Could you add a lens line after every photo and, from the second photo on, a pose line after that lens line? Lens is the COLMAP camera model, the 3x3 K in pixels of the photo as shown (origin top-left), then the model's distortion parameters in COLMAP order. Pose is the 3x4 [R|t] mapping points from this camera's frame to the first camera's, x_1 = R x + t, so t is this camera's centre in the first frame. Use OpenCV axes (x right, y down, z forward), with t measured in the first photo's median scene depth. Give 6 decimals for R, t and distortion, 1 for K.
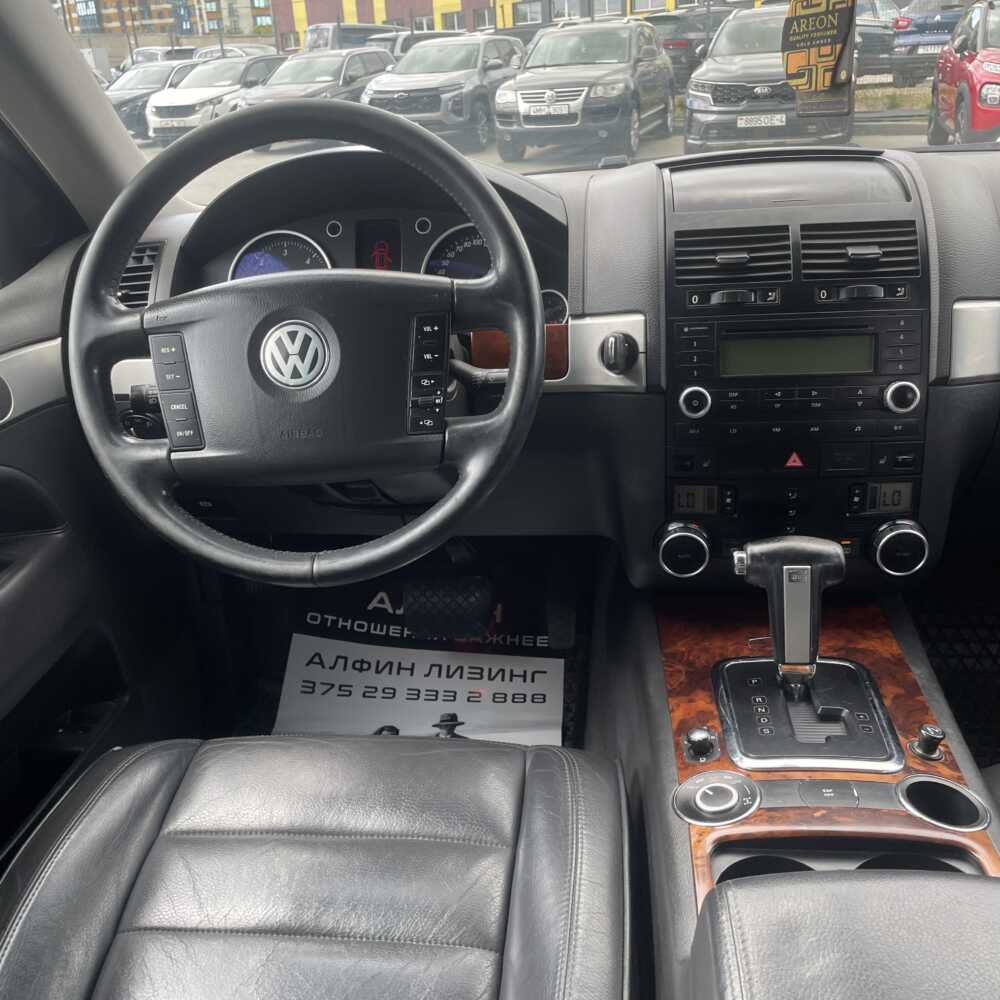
lens RADIAL K [[1004.1, 0, 518.3], [0, 1004.1, 498.2], [0, 0, 1]] dist [0.069465, -0.076541]
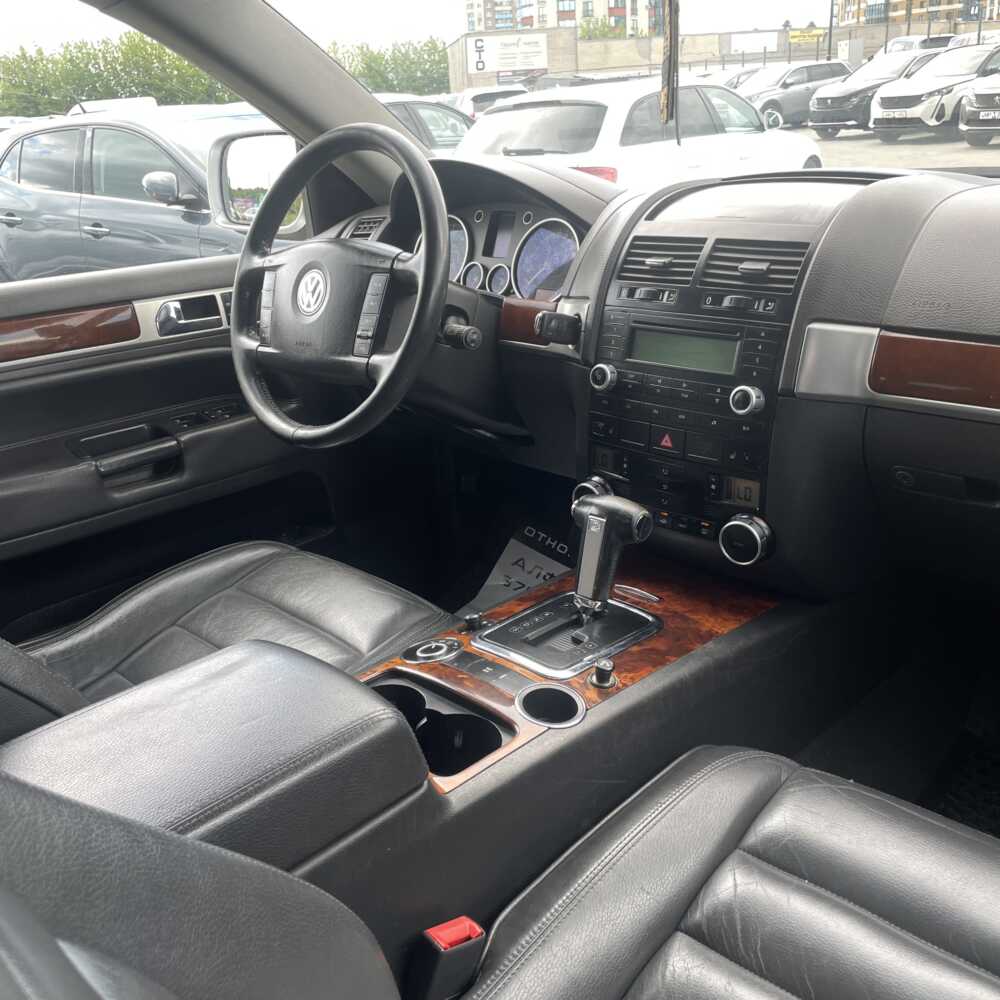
lens RADIAL K [[1004.4, 0, 537.6], [0, 1004.4, 512.4], [0, 0, 1]] dist [0.087637, -0.102462]
pose [[0.795176, 0.234070, -0.559380, 0.497830], [-0.222960, 0.970733, 0.089253, -0.016929], [0.563901, 0.053747, 0.824092, -0.020201]]
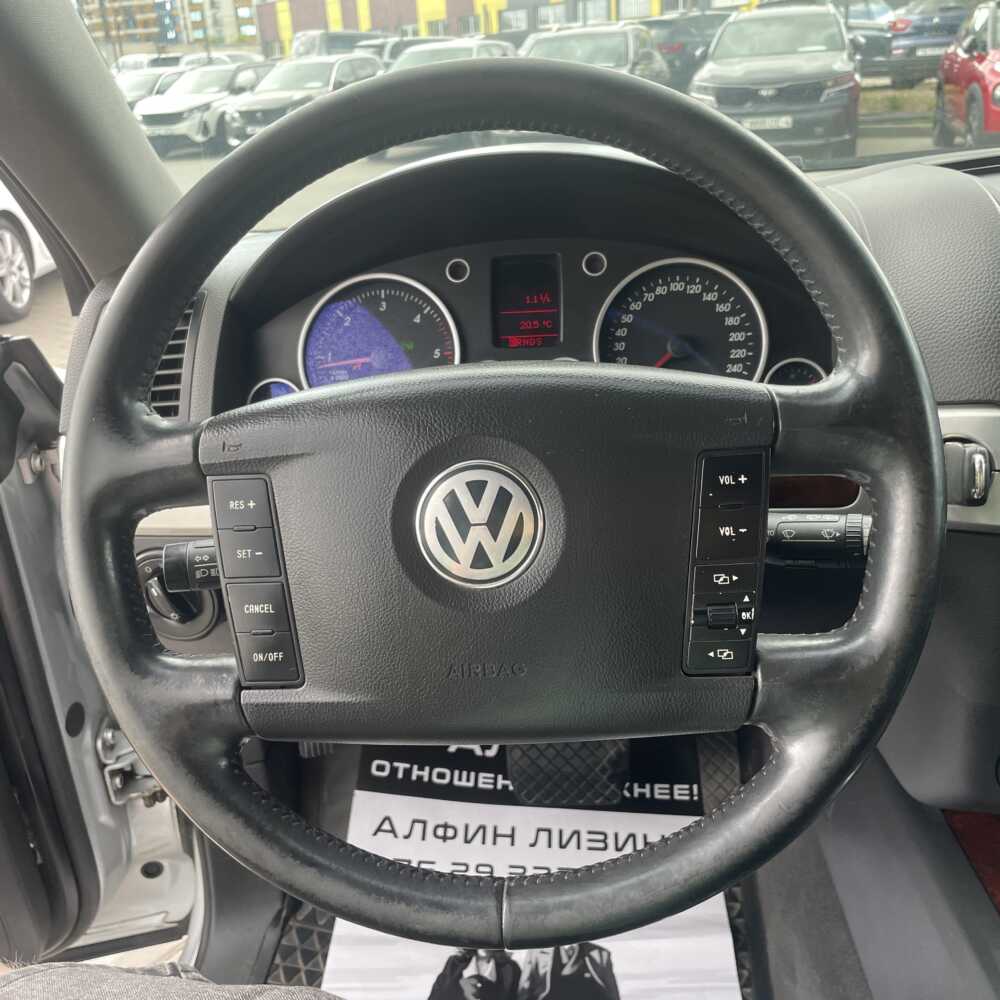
lens RADIAL K [[1011.8, 0, 522.9], [0, 1011.8, 480.5], [0, 0, 1]] dist [0.065113, -0.081167]
pose [[0.999835, -0.011854, 0.013758, -0.105015], [0.012155, 0.999683, -0.022054, -0.078547], [-0.013492, 0.022218, 0.999662, 0.234056]]
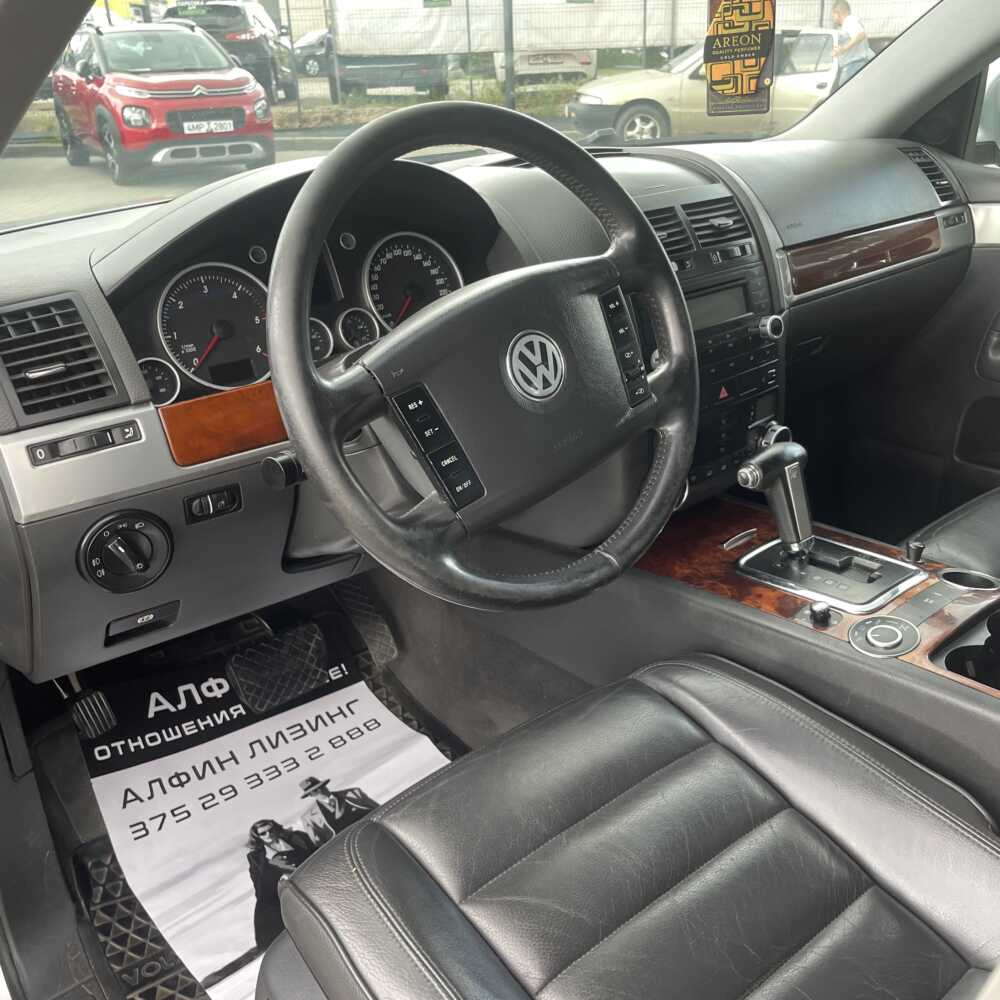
lens RADIAL K [[1006.1, 0, 496.9], [0, 1006.1, 497.2], [0, 0, 1]] dist [0.081447, -0.118010]
pose [[0.703099, -0.260732, 0.661567, -0.468805], [0.275296, 0.957610, 0.084828, -0.058457], [-0.655640, 0.122484, 0.745073, 0.166207]]
